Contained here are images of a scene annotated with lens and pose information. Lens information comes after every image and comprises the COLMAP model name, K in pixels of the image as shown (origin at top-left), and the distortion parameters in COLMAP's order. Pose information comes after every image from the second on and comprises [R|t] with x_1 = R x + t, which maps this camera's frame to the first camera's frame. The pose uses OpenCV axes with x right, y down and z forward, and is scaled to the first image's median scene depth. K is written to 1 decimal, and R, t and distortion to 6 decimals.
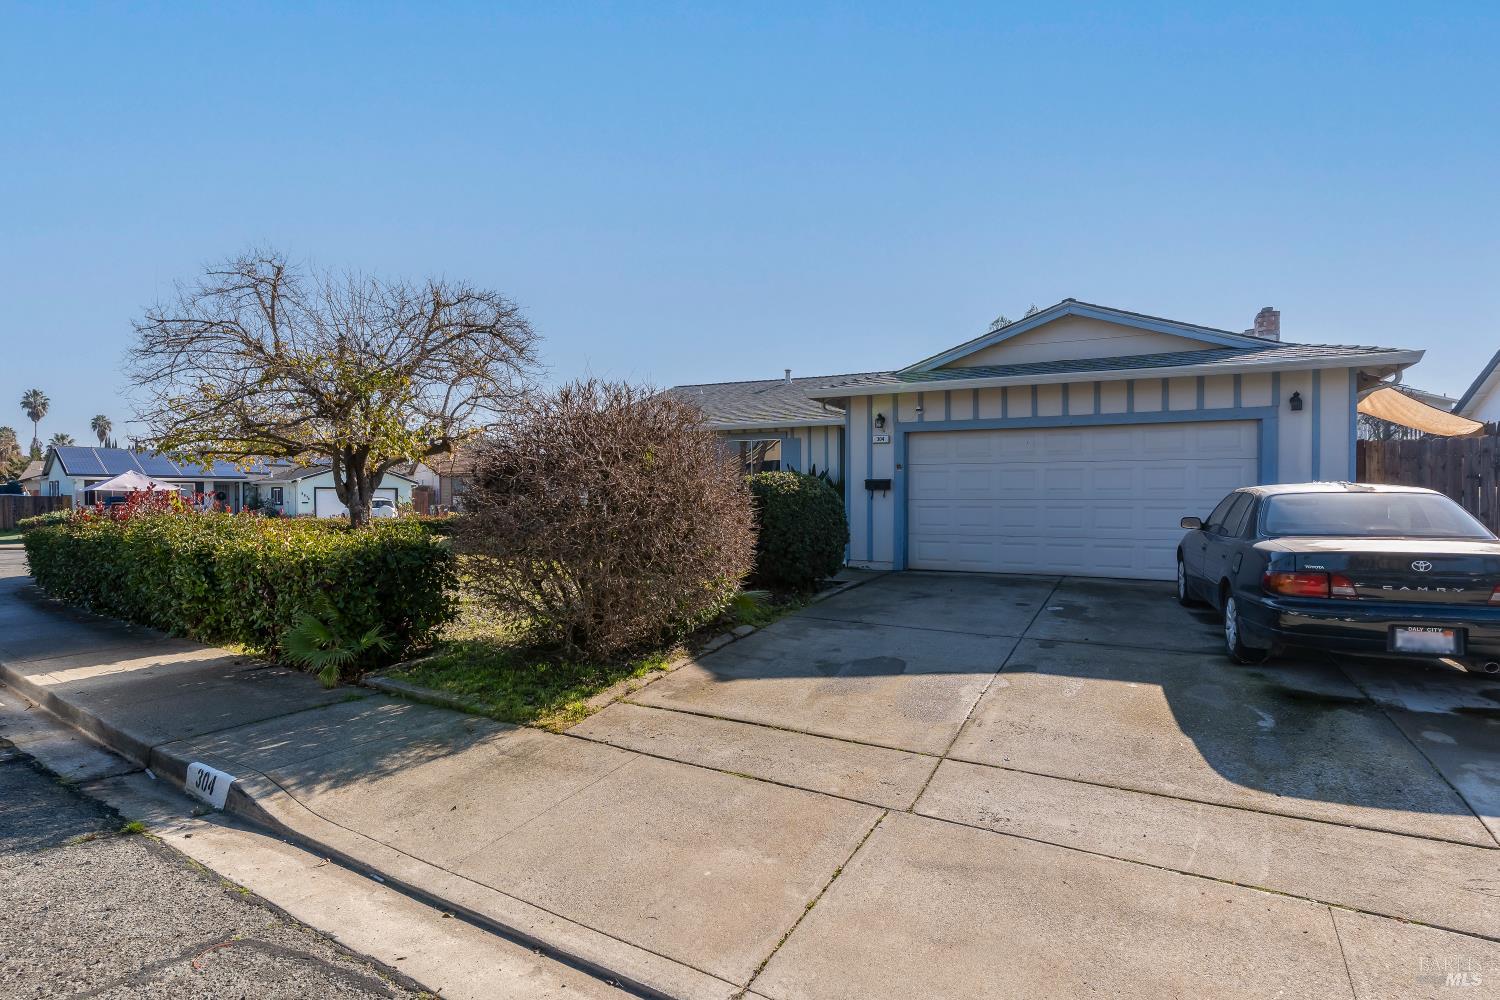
lens RADIAL K [[735.8, 0, 750.2], [0, 735.8, 498.8], [0, 0, 1]] dist [-0.000265, -0.000012]
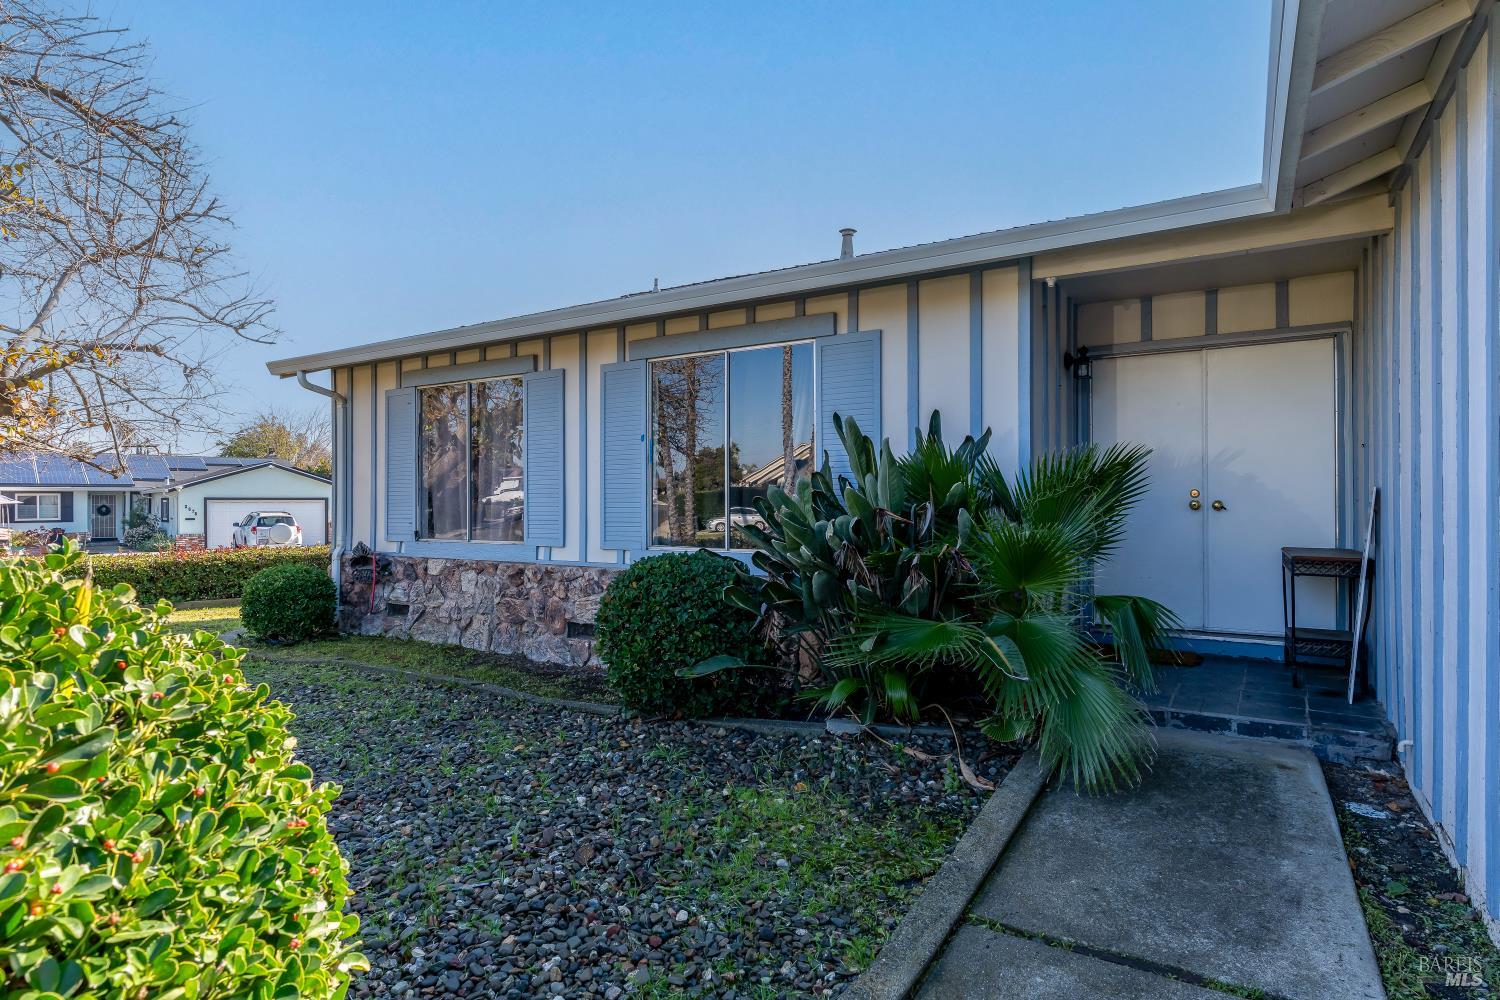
lens RADIAL K [[819.9, 0, 748.0], [0, 819.9, 501.4], [0, 0, 1]] dist [0.002937, 0.000577]
pose [[0.996268, -0.006402, -0.086078, 0.037055], [0.005919, 0.999965, -0.005859, -0.010597], [0.086112, 0.005328, 0.996271, 0.573740]]
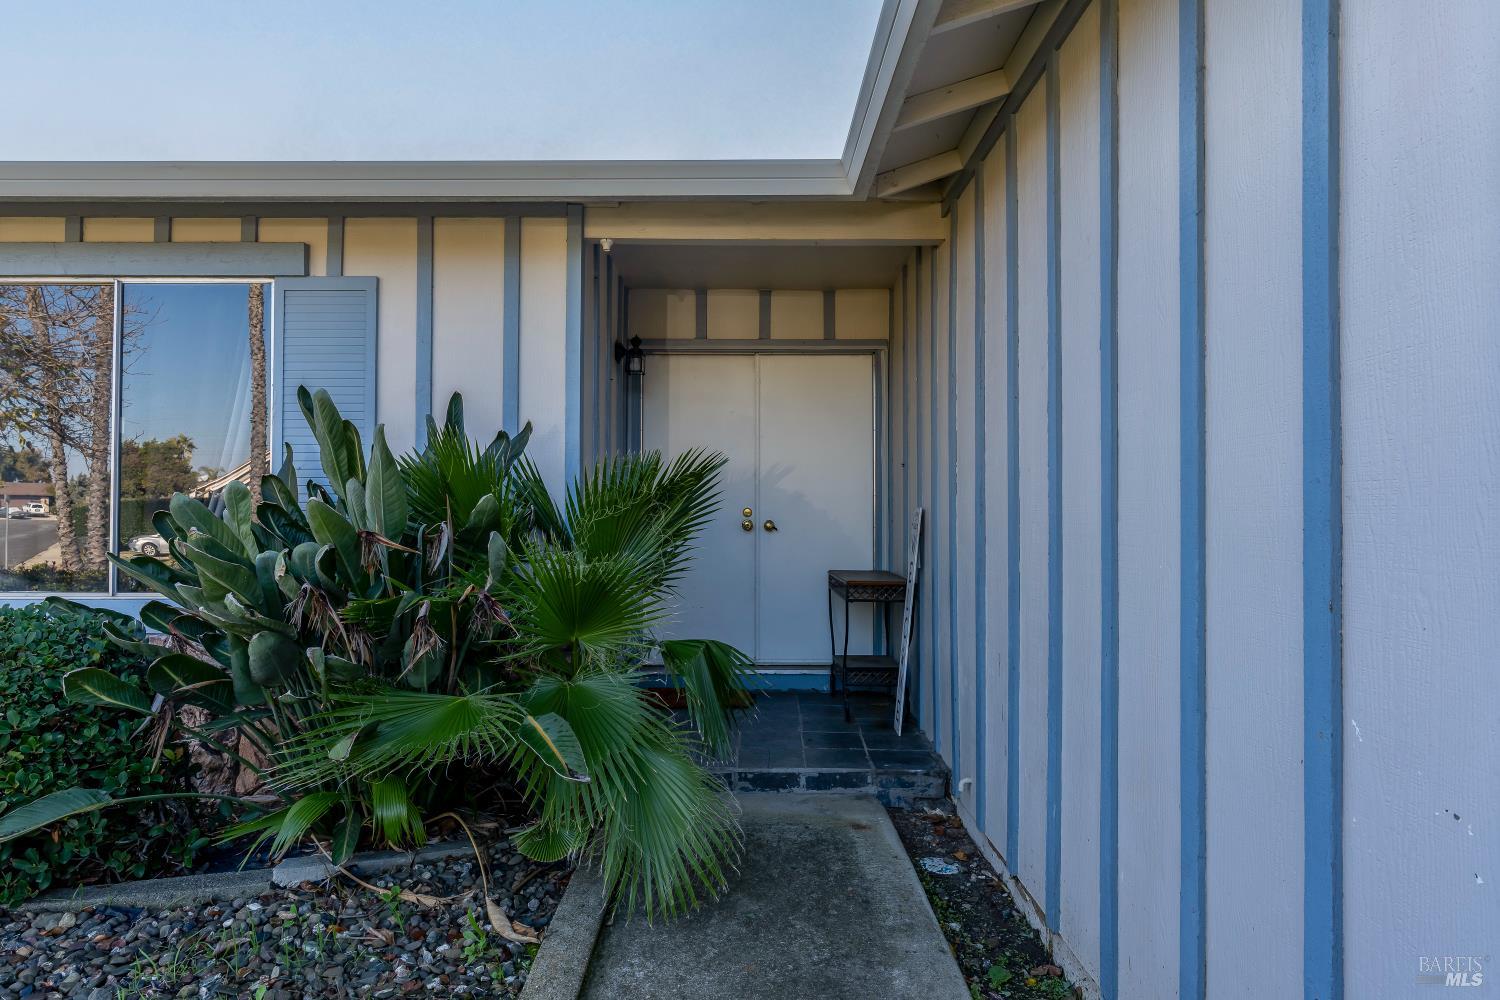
lens RADIAL K [[885.7, 0, 745.6], [0, 885.7, 501.1], [0, 0, 1]] dist [-0.003037, 0.005400]
pose [[0.895746, 0.008419, 0.444487, 0.043517], [0.001410, 0.999762, -0.021778, -0.011614], [-0.444564, 0.020134, 0.895521, 0.626059]]
